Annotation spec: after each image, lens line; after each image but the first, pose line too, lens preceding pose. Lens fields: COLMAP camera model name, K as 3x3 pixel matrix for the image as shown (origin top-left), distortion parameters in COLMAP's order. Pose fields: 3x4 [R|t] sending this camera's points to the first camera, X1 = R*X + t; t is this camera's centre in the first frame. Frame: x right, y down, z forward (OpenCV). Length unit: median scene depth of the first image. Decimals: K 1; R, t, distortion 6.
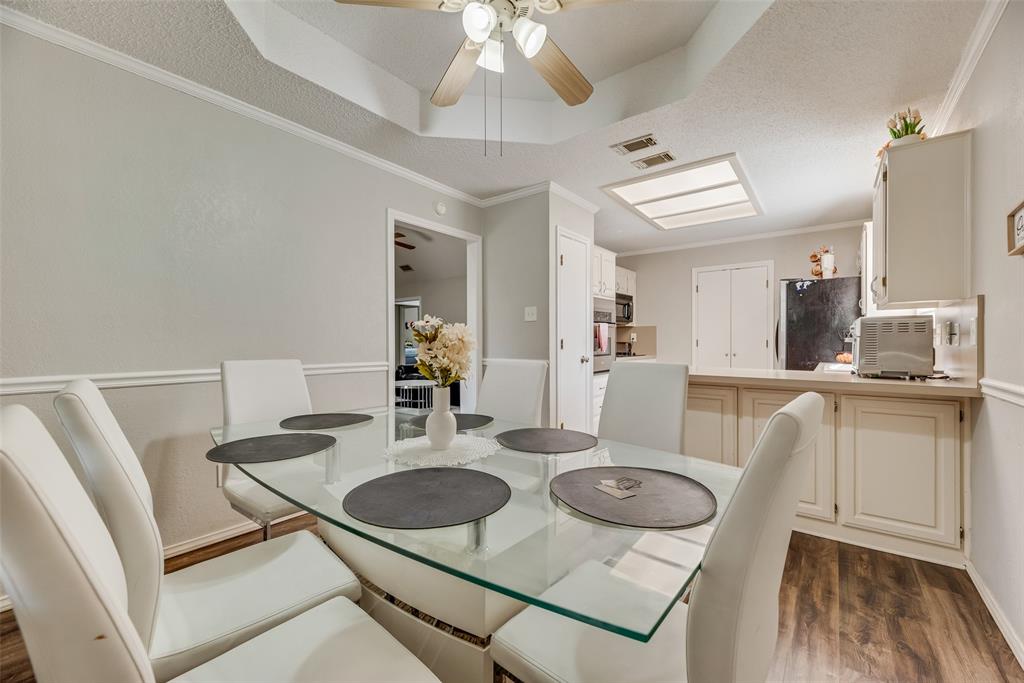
lens RADIAL K [[415.8, 0, 510.9], [0, 415.8, 343.2], [0, 0, 1]] dist [0.006324, -0.000035]
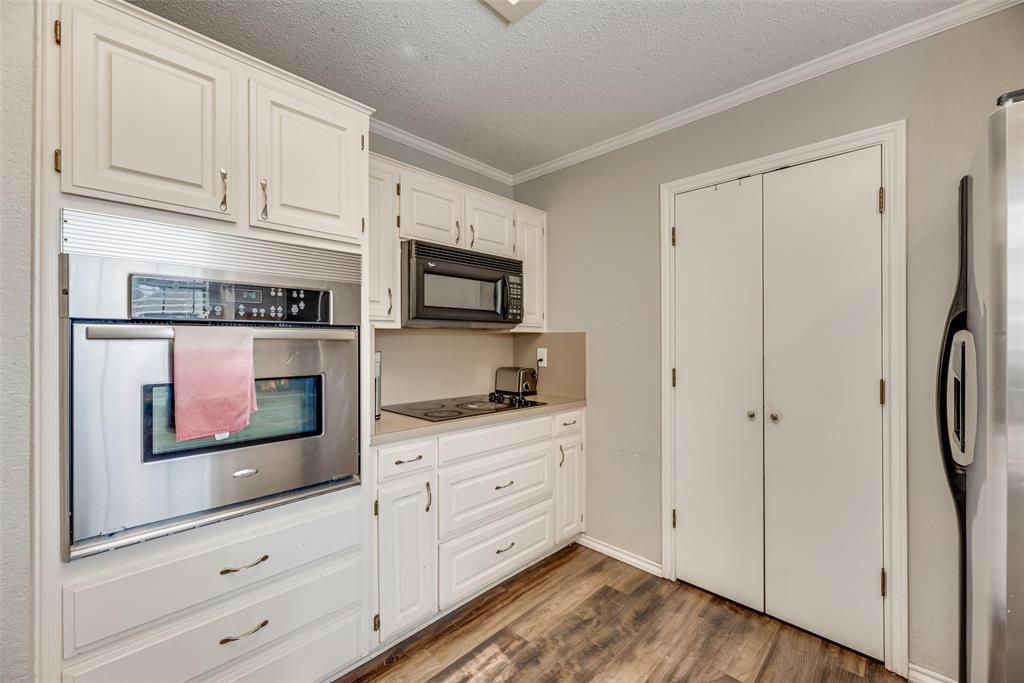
lens RADIAL K [[415.8, 0, 515.0], [0, 415.8, 338.7], [0, 0, 1]] dist [0.006324, -0.000035]
pose [[0.995390, 0.005354, -0.095758, 0.341177], [-0.007013, 0.999831, -0.016998, -0.028903], [0.095651, 0.017592, 0.995259, 0.608575]]
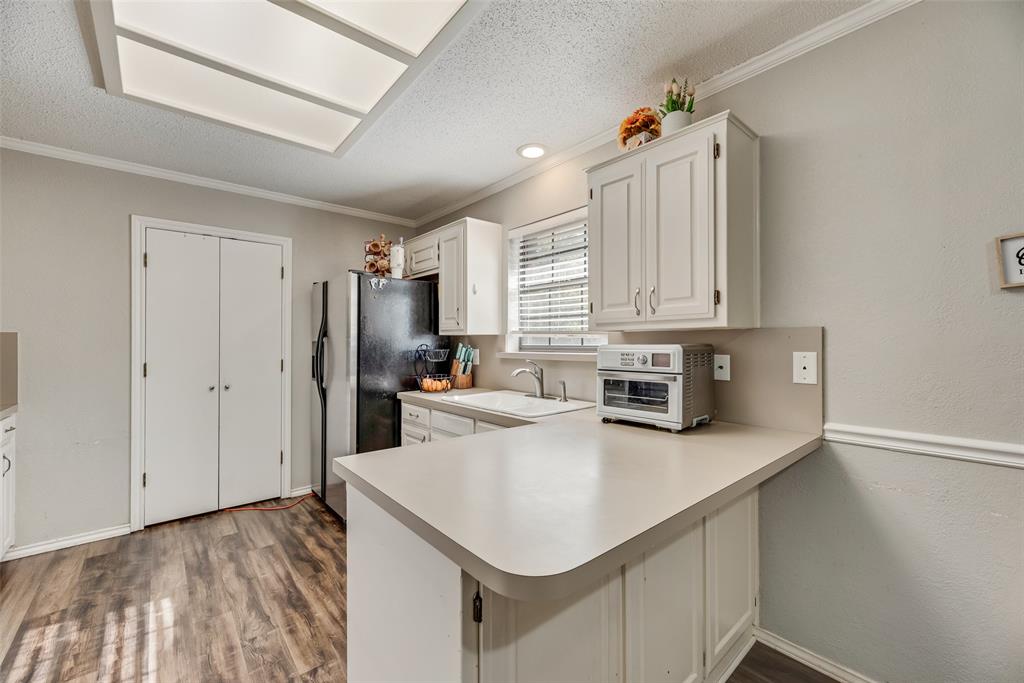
lens RADIAL K [[415.8, 0, 512.7], [0, 415.8, 337.5], [0, 0, 1]] dist [0.006324, -0.000035]
pose [[0.196427, 0.004931, 0.980506, 0.048990], [0.010868, 0.999915, -0.007206, -0.030767], [-0.980458, 0.012072, 0.196356, 0.480771]]
